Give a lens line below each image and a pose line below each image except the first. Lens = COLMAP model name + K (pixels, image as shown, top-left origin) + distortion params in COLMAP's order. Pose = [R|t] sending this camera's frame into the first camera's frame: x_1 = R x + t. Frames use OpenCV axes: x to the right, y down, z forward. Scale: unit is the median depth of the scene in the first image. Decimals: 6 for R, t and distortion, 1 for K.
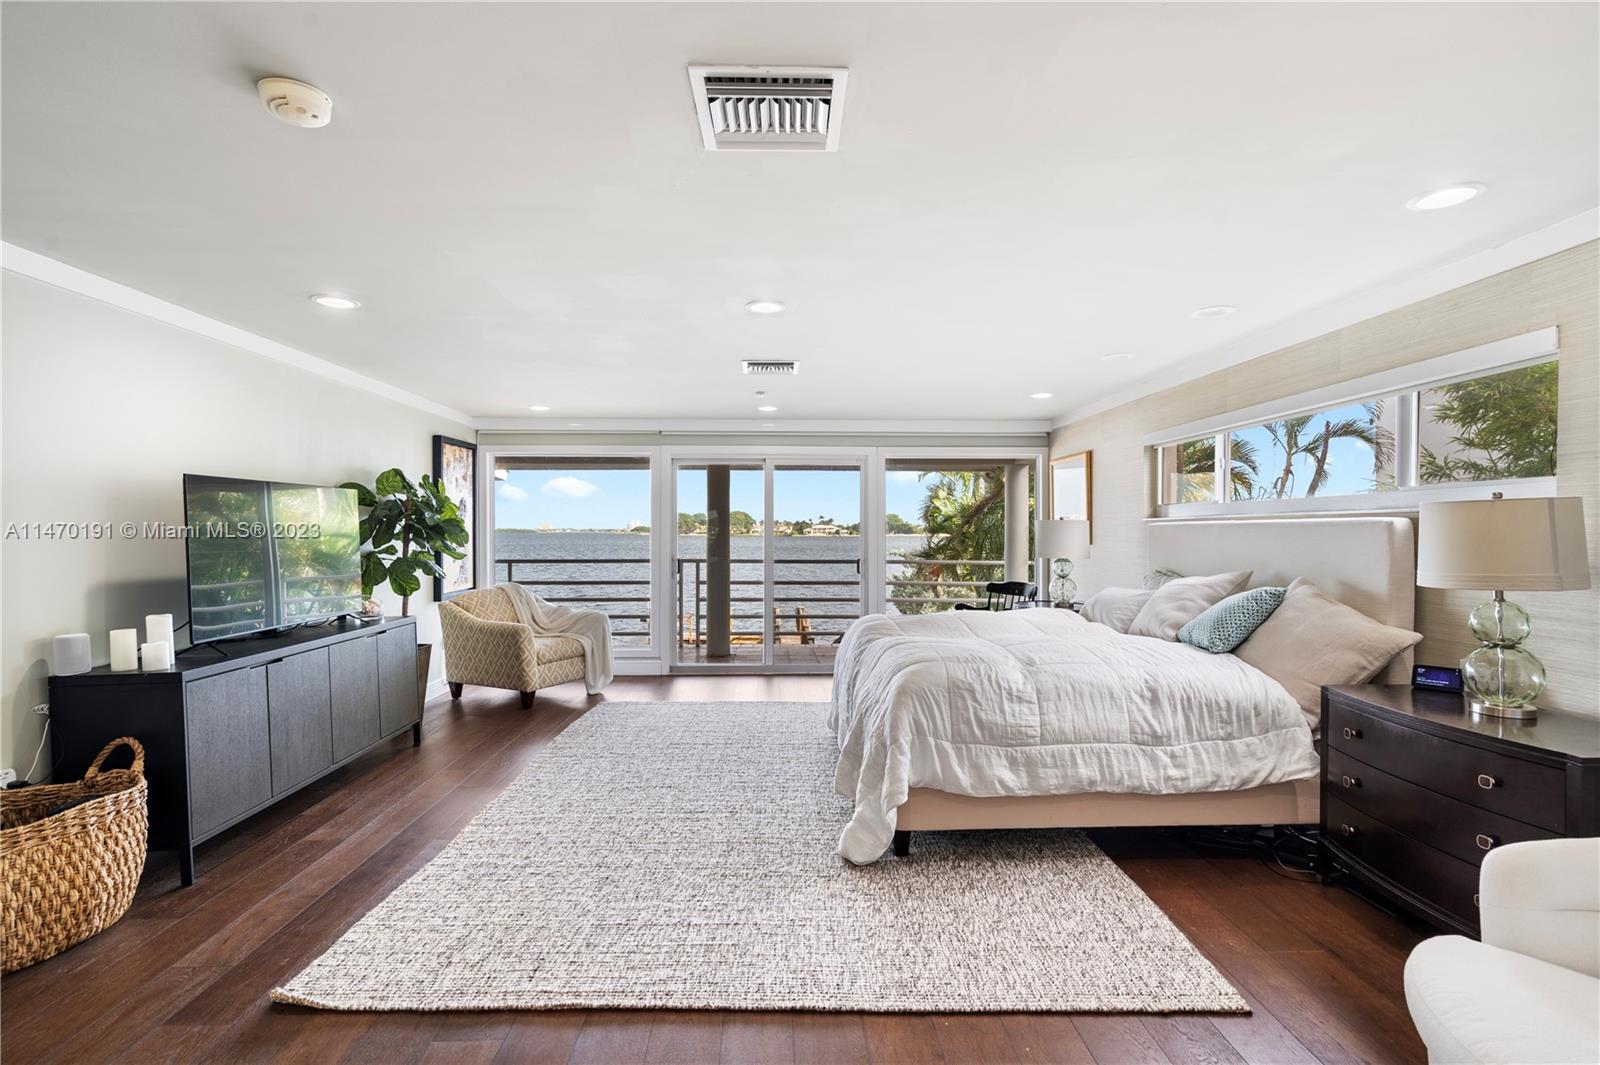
lens RADIAL K [[738.5, 0, 806.9], [0, 738.5, 537.2], [0, 0, 1]] dist [-0.003826, 0.000901]
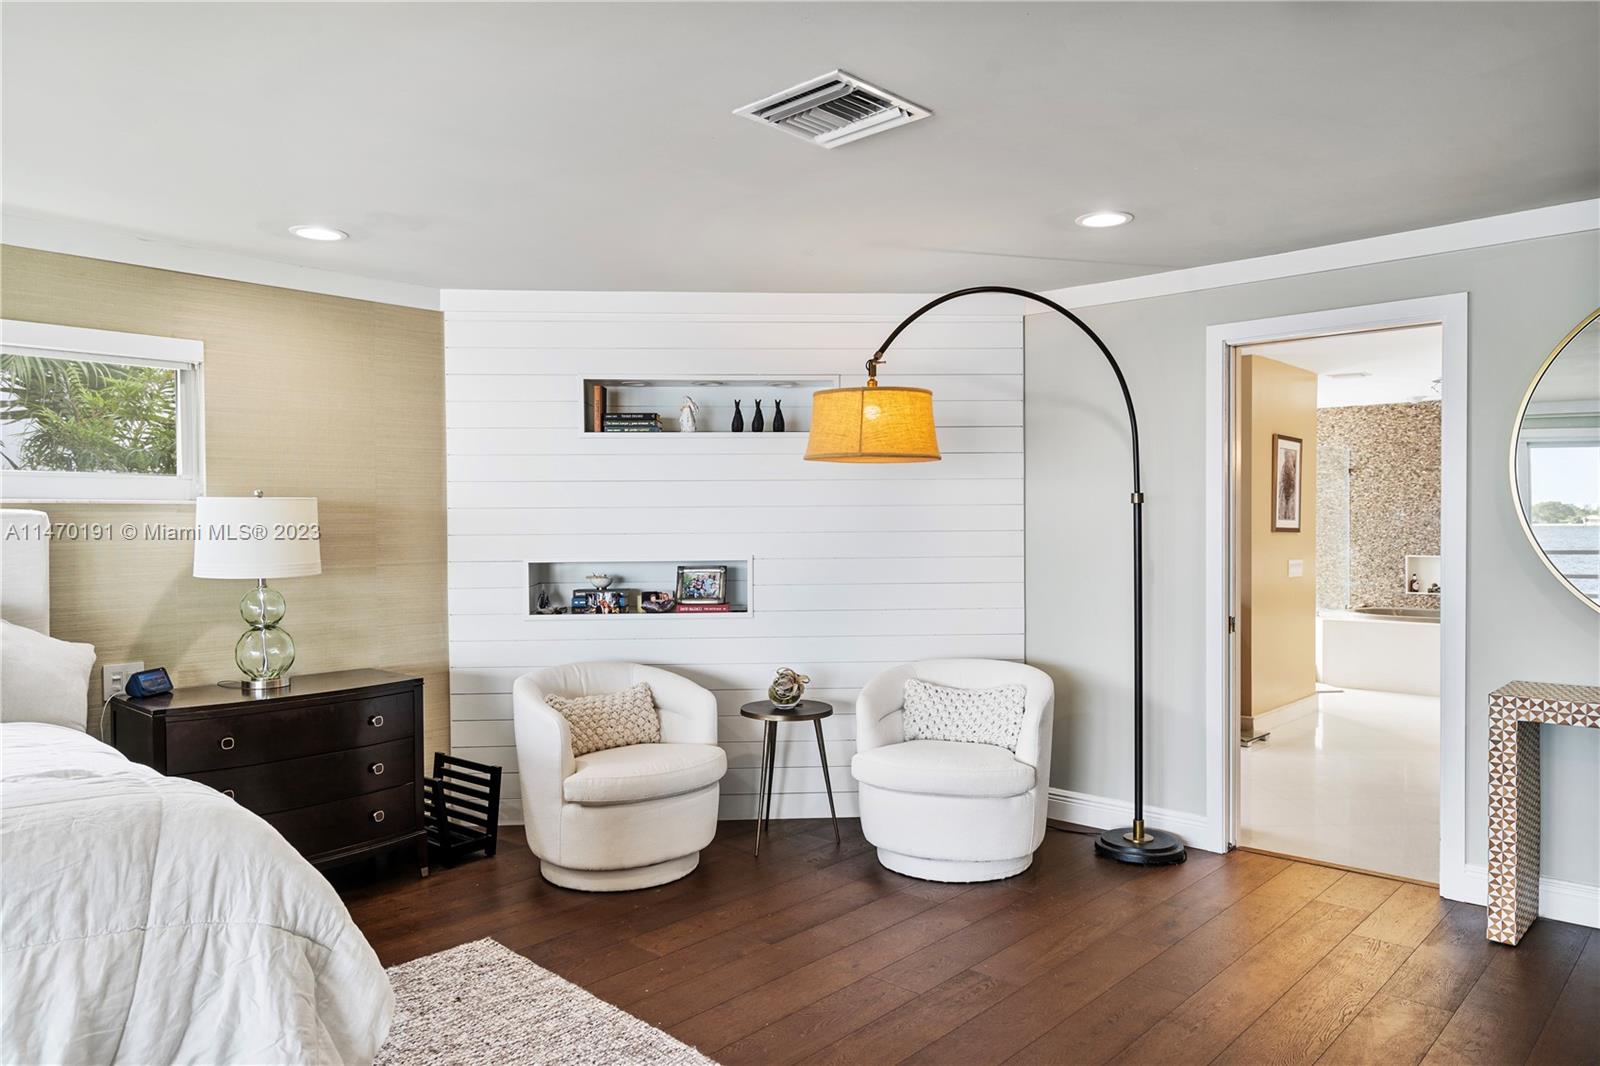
lens RADIAL K [[1040.3, 0, 800.6], [0, 1040.3, 552.2], [0, 0, 1]] dist [-0.010687, -0.001111]
pose [[-0.689498, -0.008761, 0.724235, -0.292282], [0.015546, 0.999517, 0.026892, 0.000937], [-0.724121, 0.029801, -0.689029, 0.572850]]
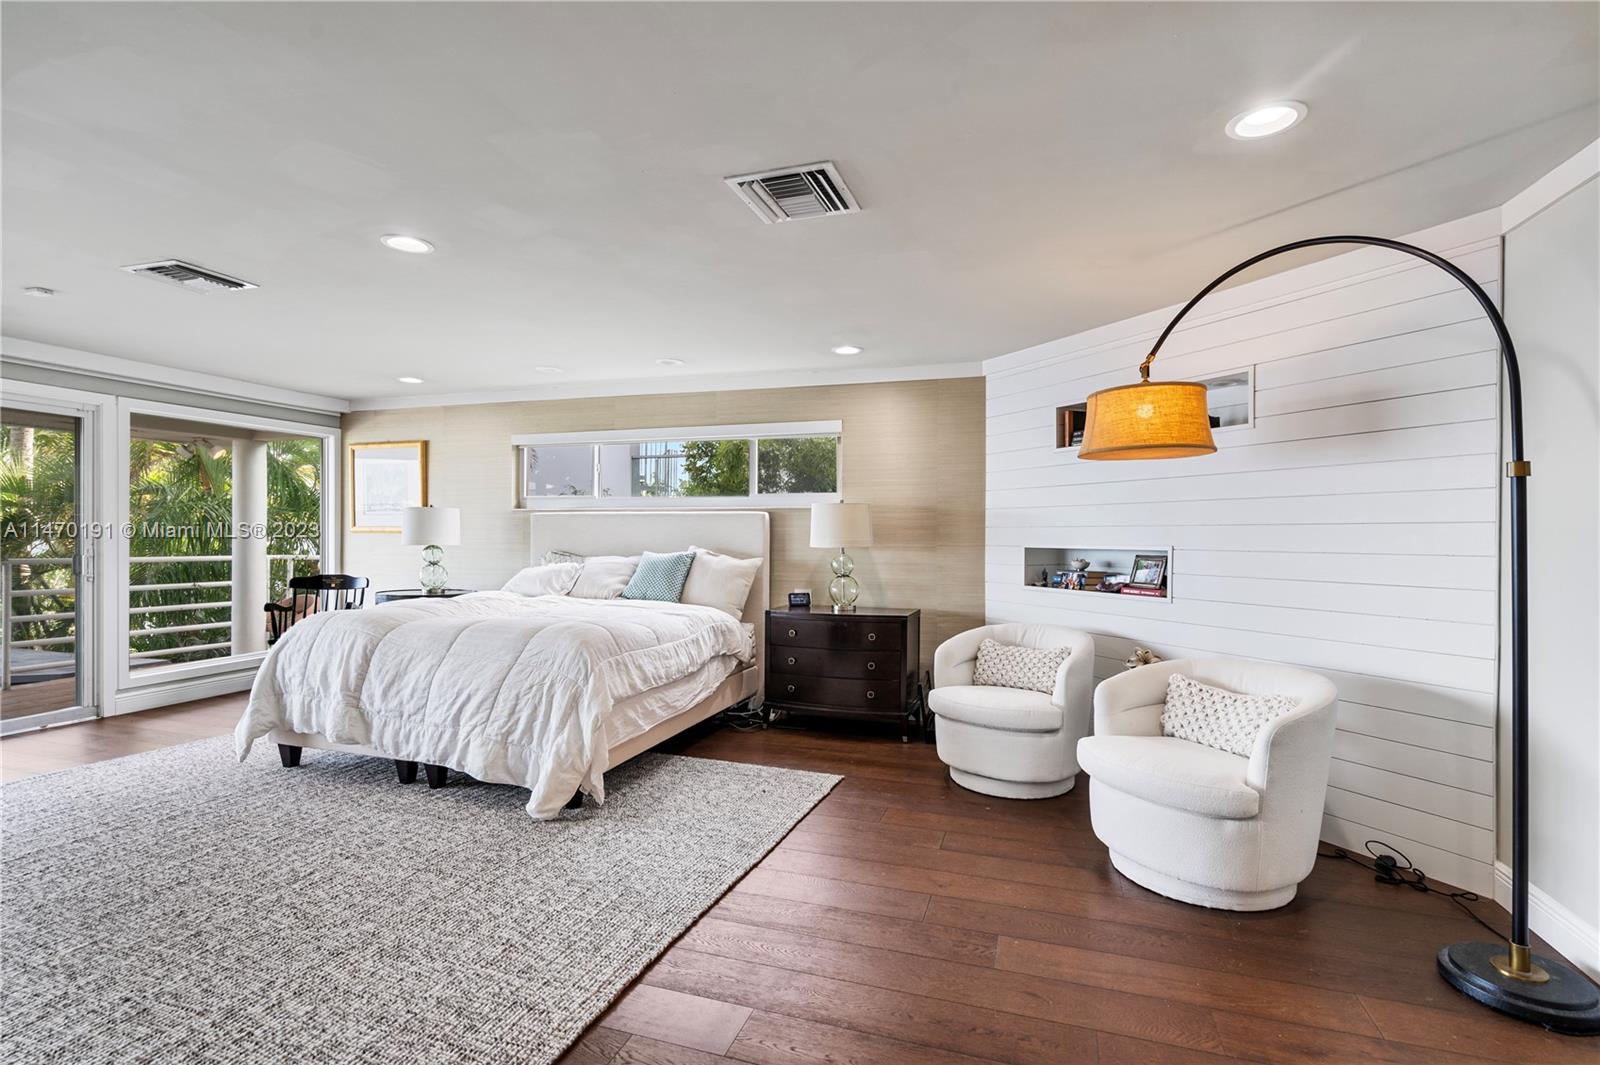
lens RADIAL K [[738.5, 0, 806.9], [0, 738.5, 537.2], [0, 0, 1]] dist [-0.003826, 0.000901]
pose [[0.358989, -0.003459, 0.933335, -0.373028], [0.000759, 0.999994, 0.003414, 0.012888], [-0.933341, -0.000517, 0.358989, 0.139572]]
